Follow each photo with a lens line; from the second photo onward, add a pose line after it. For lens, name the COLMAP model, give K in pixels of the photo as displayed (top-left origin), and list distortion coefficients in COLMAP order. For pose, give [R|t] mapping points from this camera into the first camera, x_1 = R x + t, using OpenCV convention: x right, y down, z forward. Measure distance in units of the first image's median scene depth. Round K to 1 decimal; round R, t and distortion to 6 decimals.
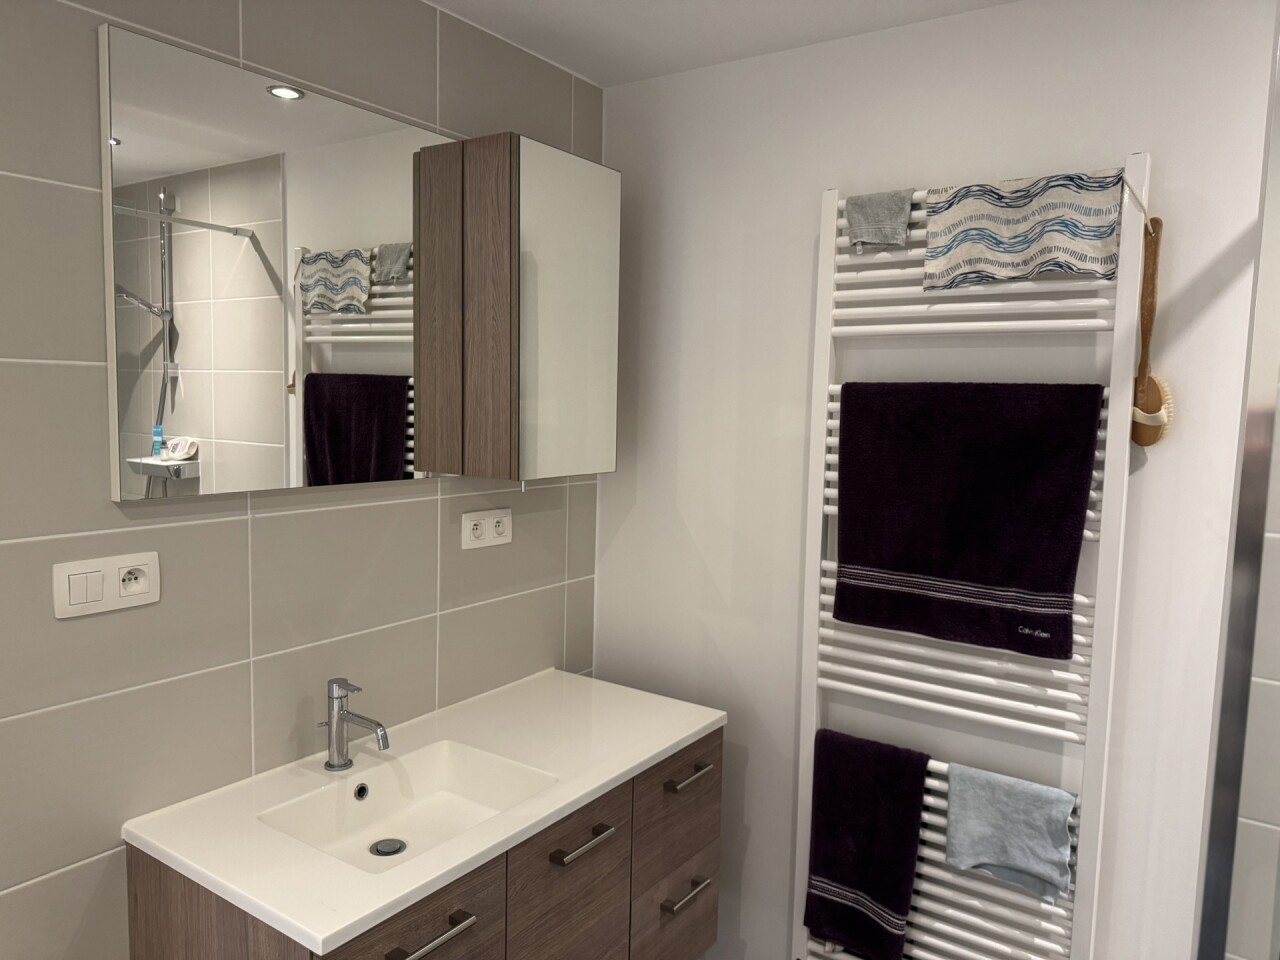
lens RADIAL K [[900.6, 0, 640.6], [0, 900.6, 482.6], [0, 0, 1]] dist [0.025927, -0.024092]
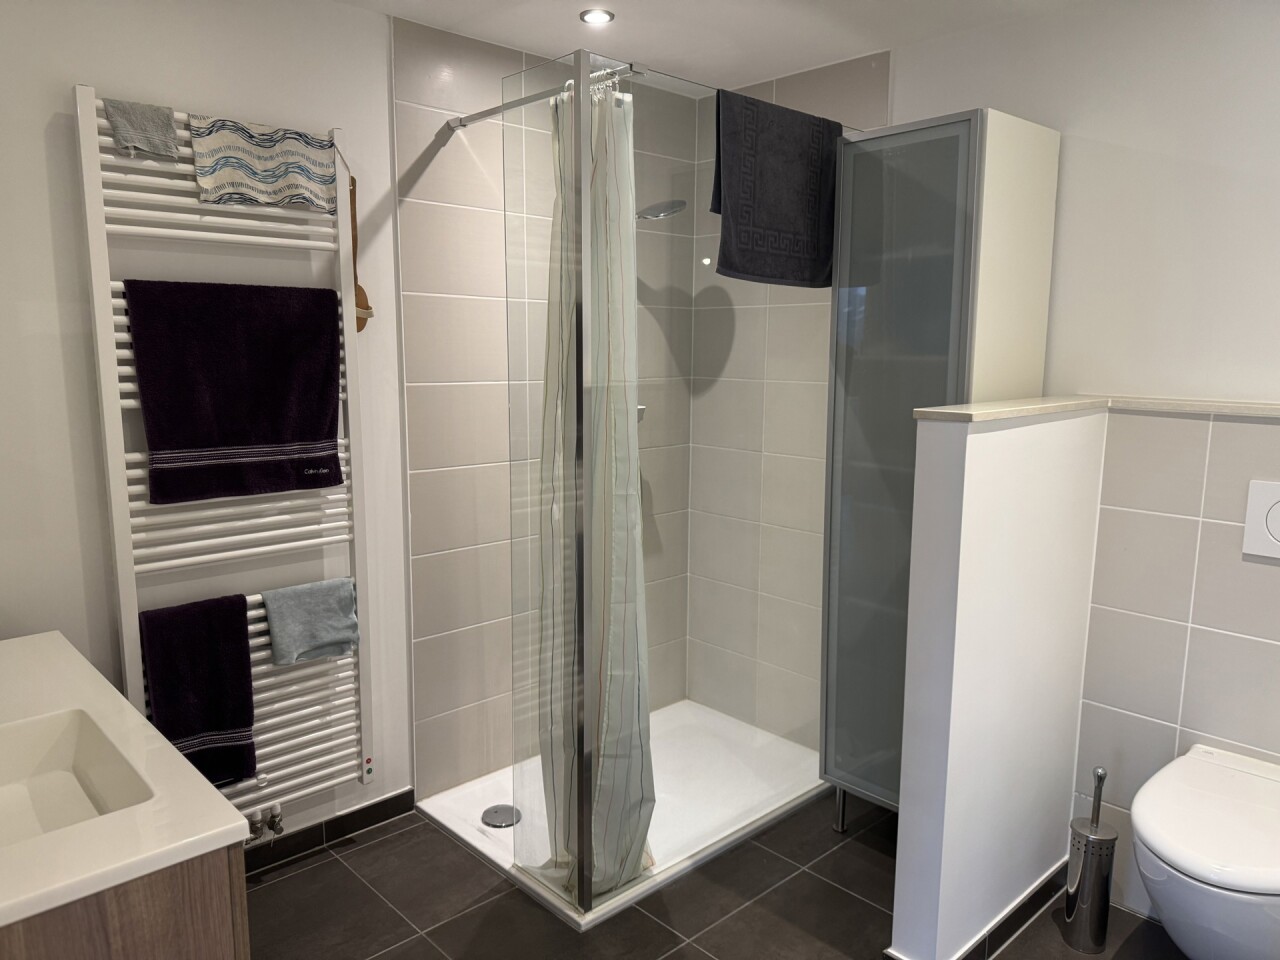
lens RADIAL K [[900.6, 0, 641.6], [0, 900.6, 479.7], [0, 0, 1]] dist [0.025927, -0.024092]
pose [[0.205316, -0.175213, 0.962884, -0.774437], [0.093201, 0.982873, 0.158977, 0.005704], [-0.974248, 0.057102, 0.218130, 0.216384]]
